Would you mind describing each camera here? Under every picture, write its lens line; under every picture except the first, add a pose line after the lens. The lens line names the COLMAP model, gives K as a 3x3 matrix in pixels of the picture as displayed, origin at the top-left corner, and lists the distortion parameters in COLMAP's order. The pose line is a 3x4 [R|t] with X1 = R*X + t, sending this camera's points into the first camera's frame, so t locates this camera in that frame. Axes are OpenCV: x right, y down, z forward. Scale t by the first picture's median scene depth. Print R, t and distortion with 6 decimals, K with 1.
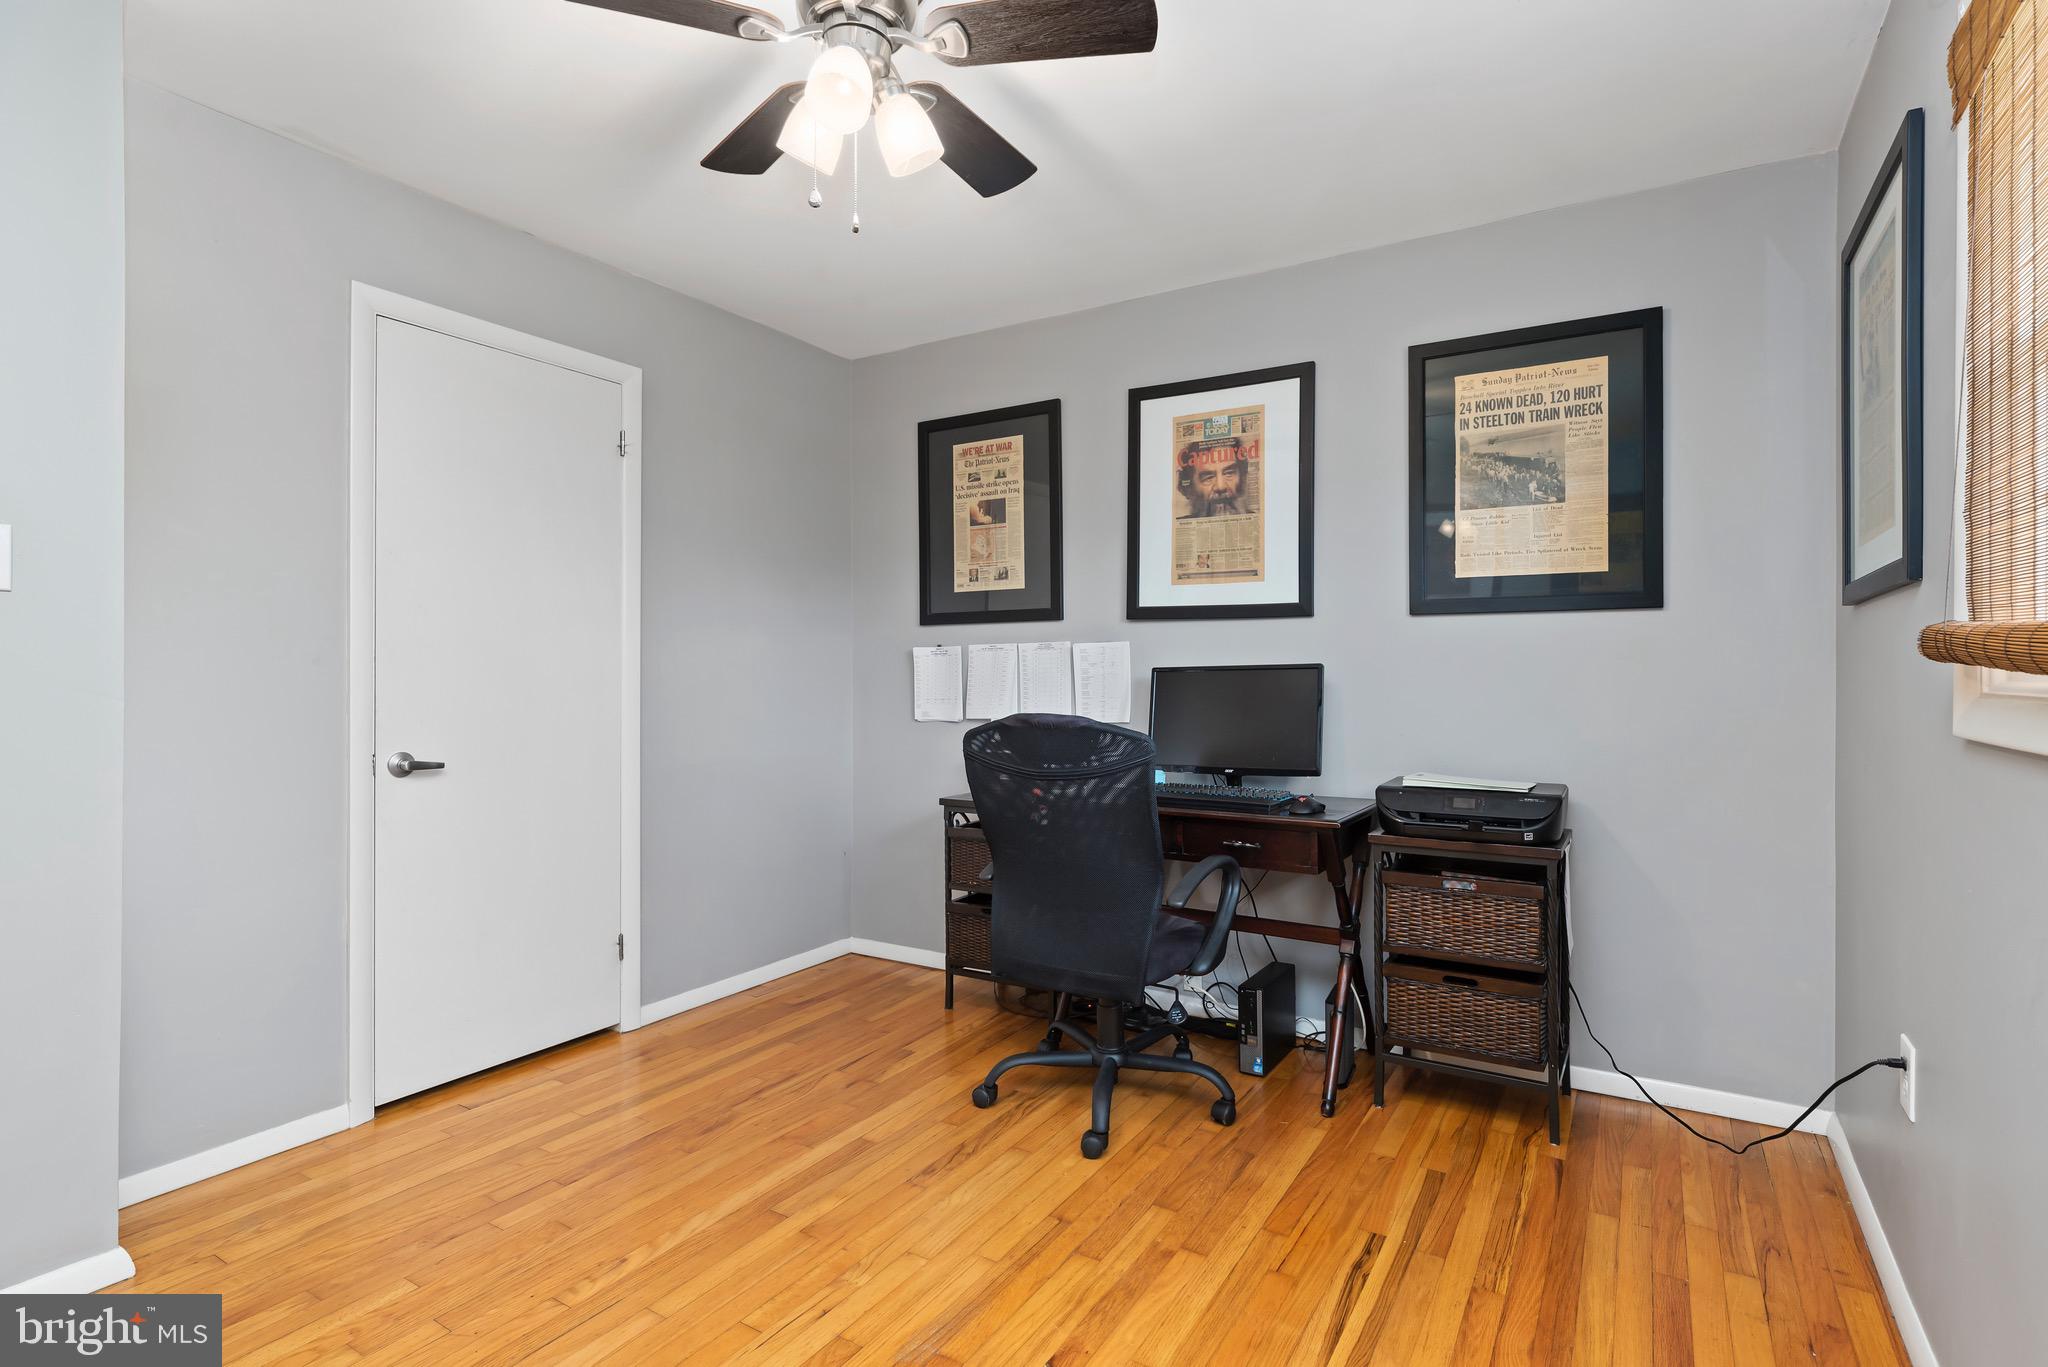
lens RADIAL K [[992.4, 0, 1047.6], [0, 992.4, 672.6], [0, 0, 1]] dist [0.000139, 0.000262]
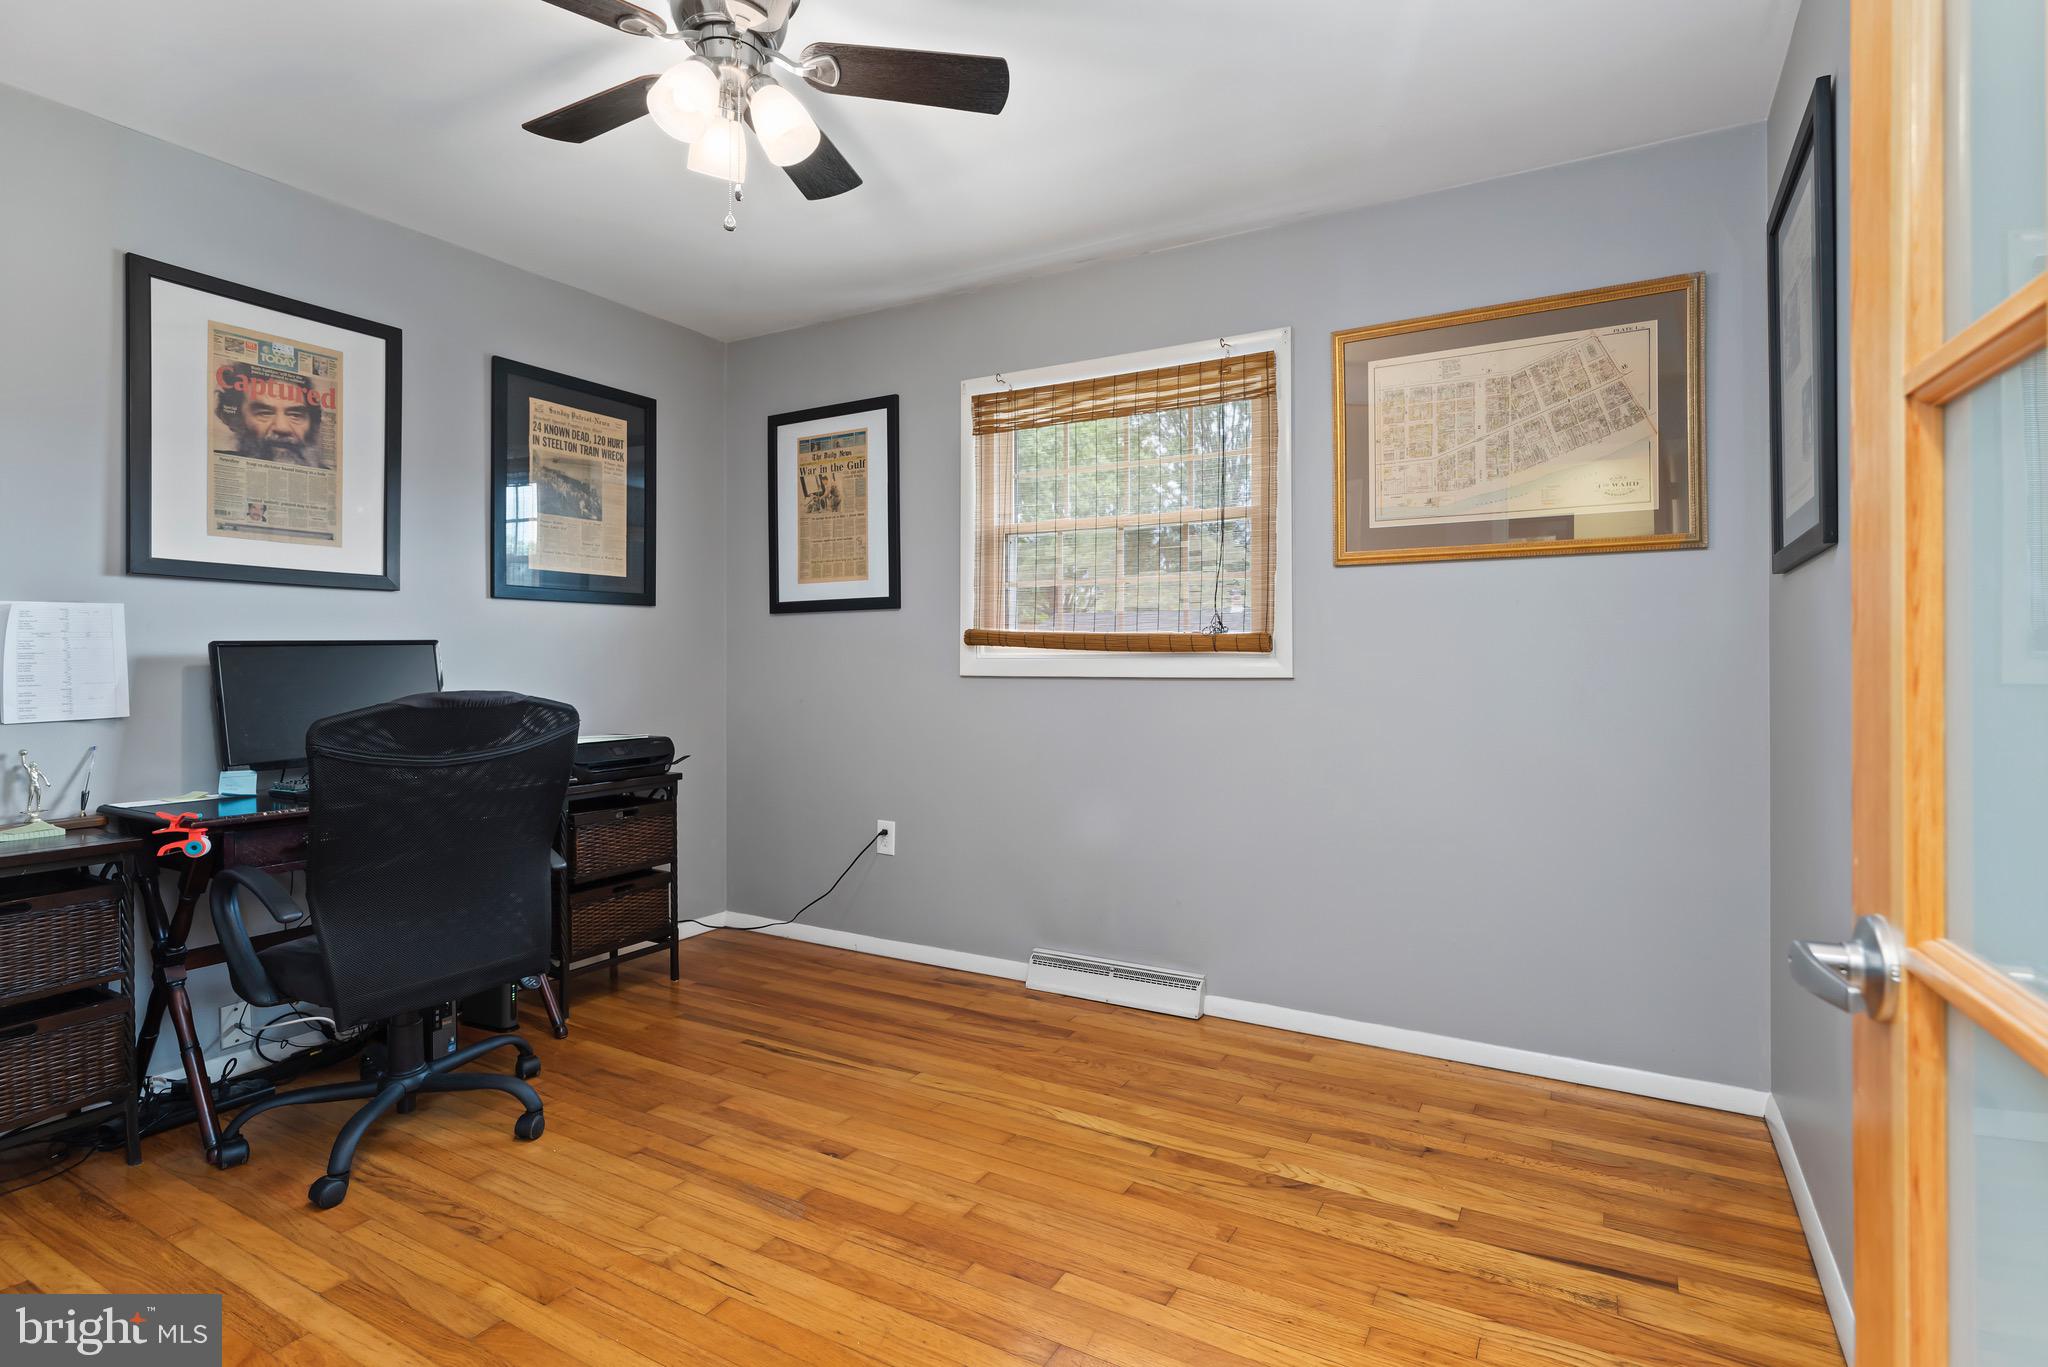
lens RADIAL K [[1006.0, 0, 1049.1], [0, 1006.0, 653.5], [0, 0, 1]] dist [0.001961, 0.000631]
pose [[-0.030623, 0.002965, 0.999527, -0.813262], [-0.000341, 0.999996, -0.002977, 0.008046], [-0.999531, -0.000432, -0.030622, 0.434039]]
